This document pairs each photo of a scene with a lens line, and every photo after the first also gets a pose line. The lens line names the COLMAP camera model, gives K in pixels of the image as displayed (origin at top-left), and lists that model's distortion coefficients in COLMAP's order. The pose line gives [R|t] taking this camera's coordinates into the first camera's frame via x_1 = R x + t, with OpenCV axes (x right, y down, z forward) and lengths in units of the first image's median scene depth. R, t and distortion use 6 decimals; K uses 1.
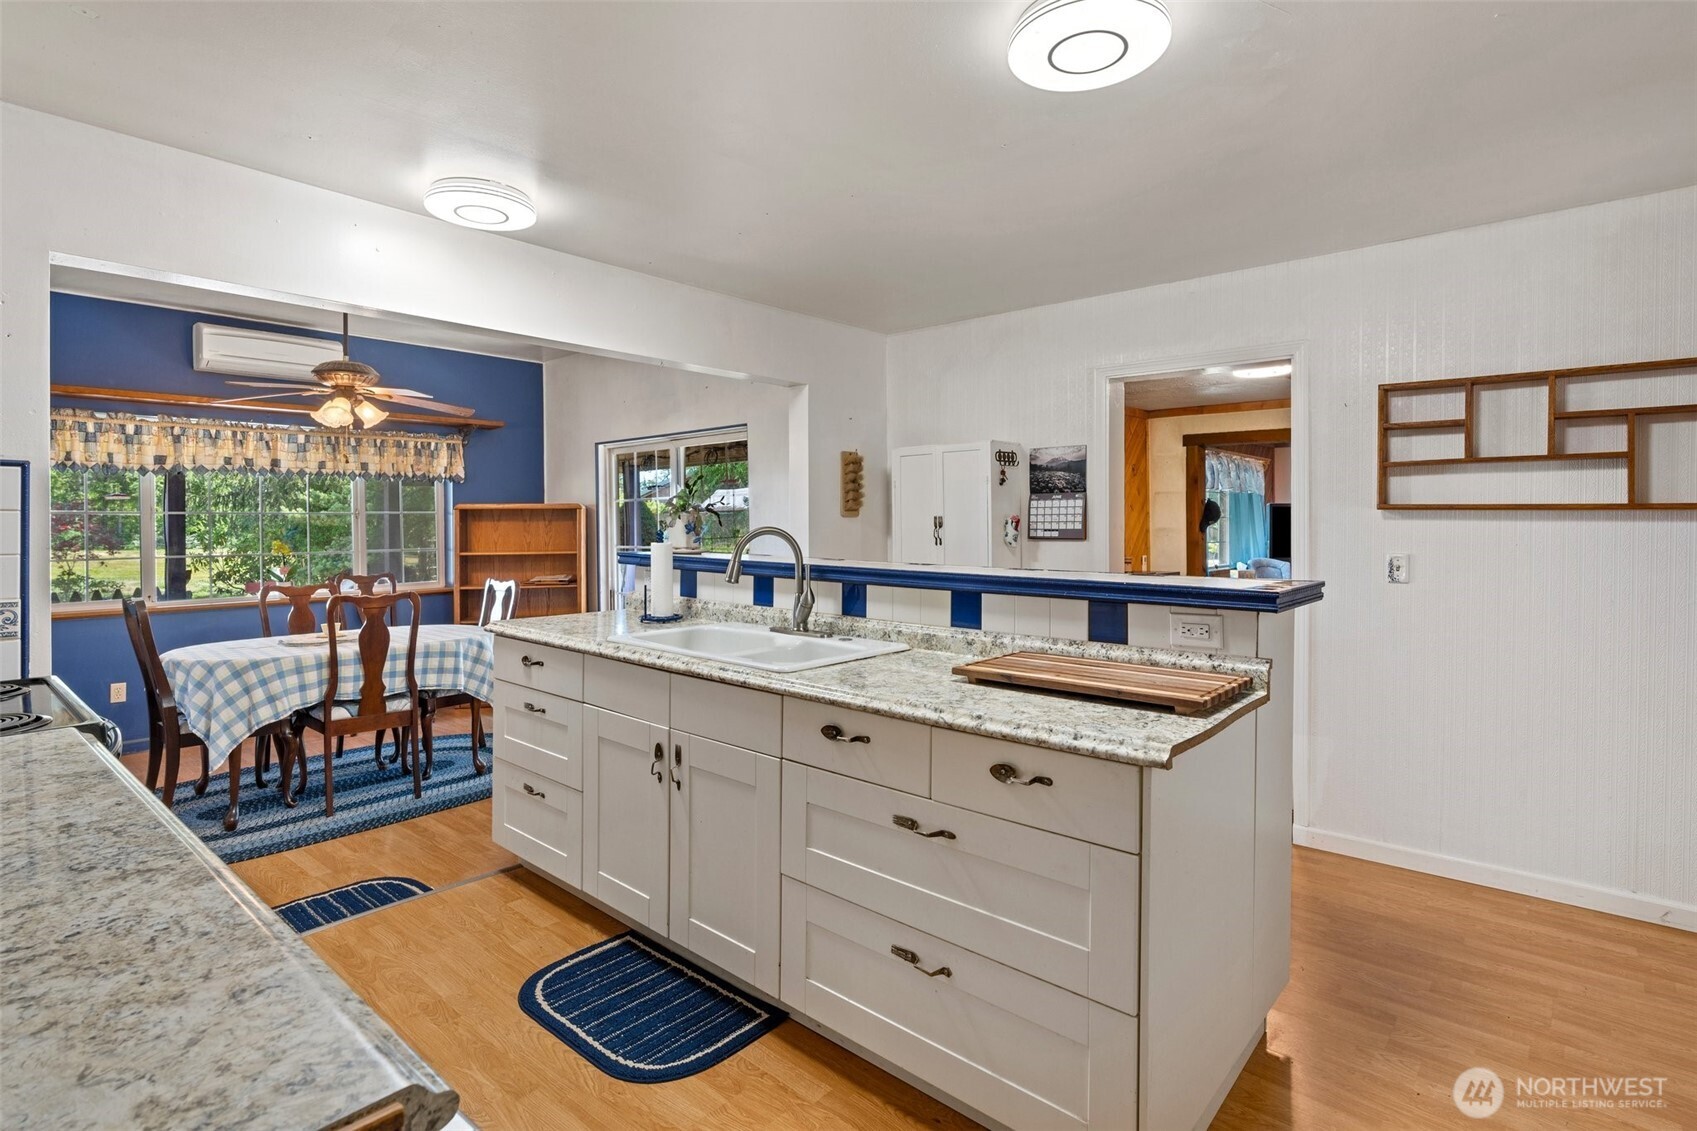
lens RADIAL K [[837.3, 0, 850.0], [0, 837.3, 523.5], [0, 0, 1]] dist [0.001756, 0.000145]
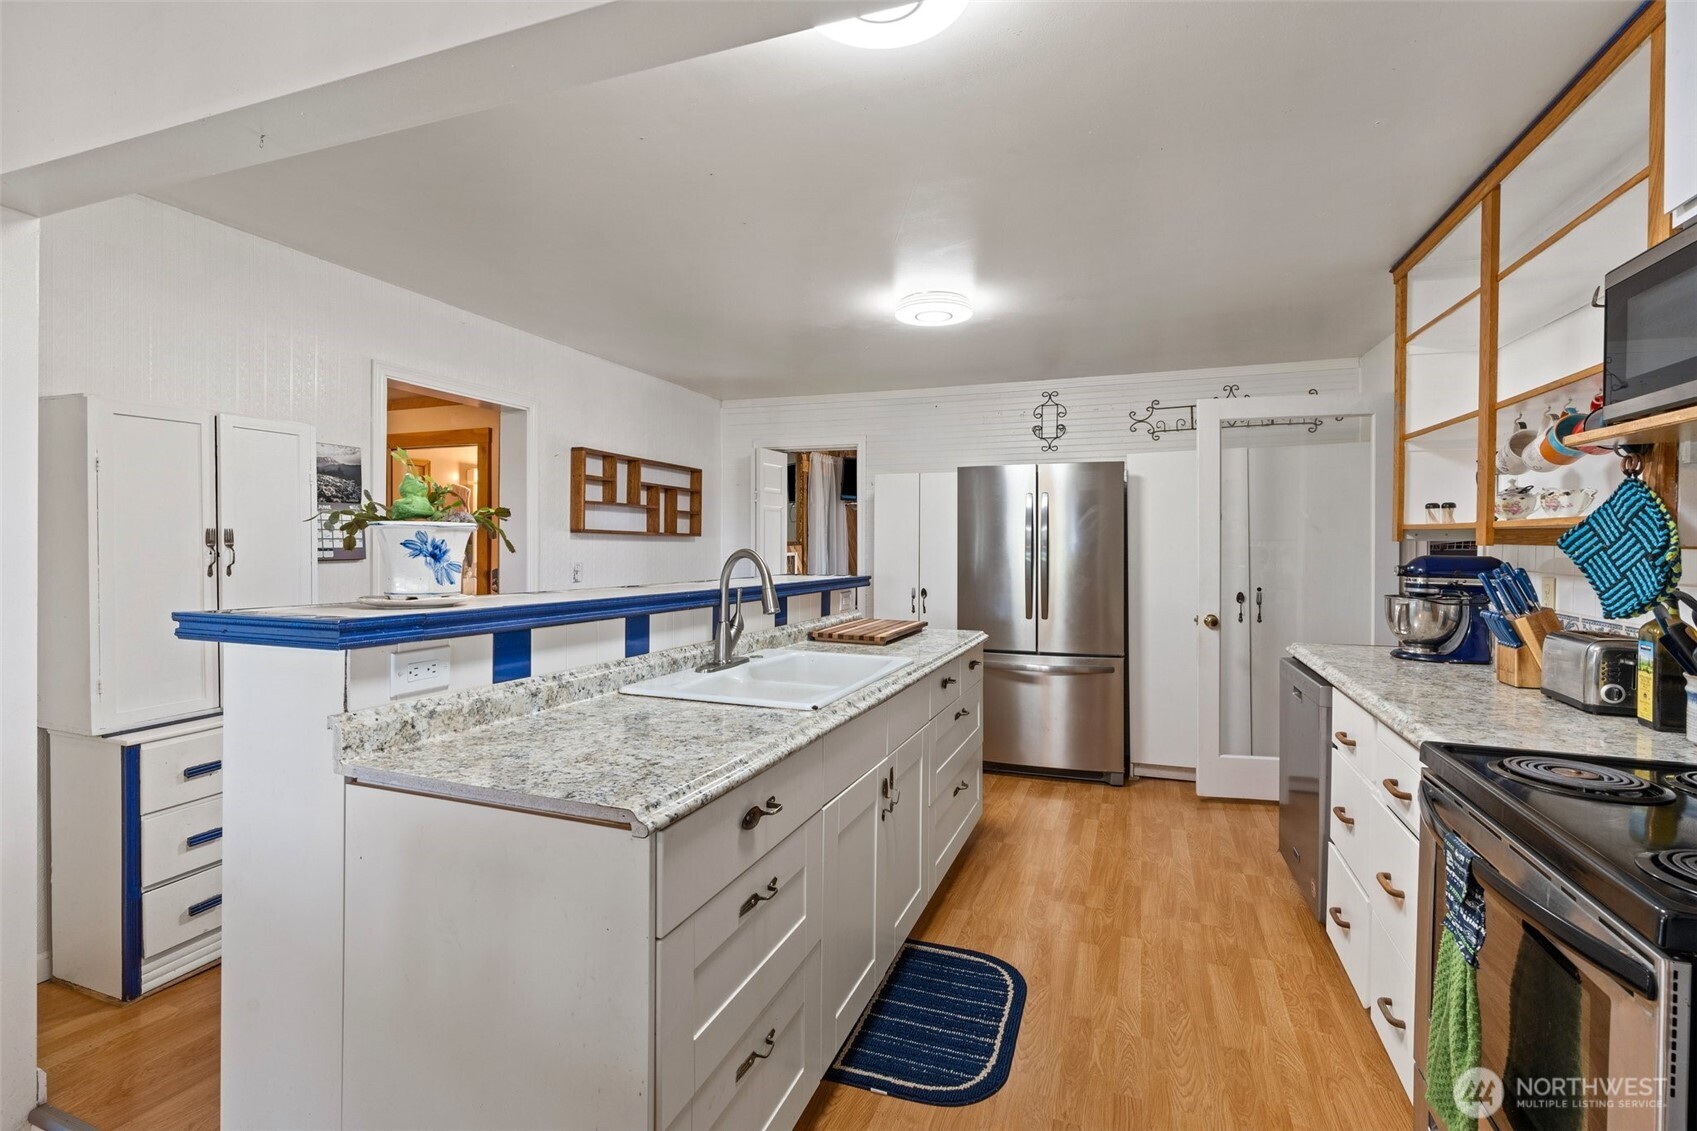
lens RADIAL K [[766.2, 0, 849.2], [0, 766.2, 543.5], [0, 0, 1]] dist [-0.002064, -0.000215]
pose [[-0.353931, -0.004477, 0.935261, -0.894703], [-0.005684, 0.999980, 0.002636, -0.003978], [-0.935254, -0.004383, -0.353949, 1.177838]]
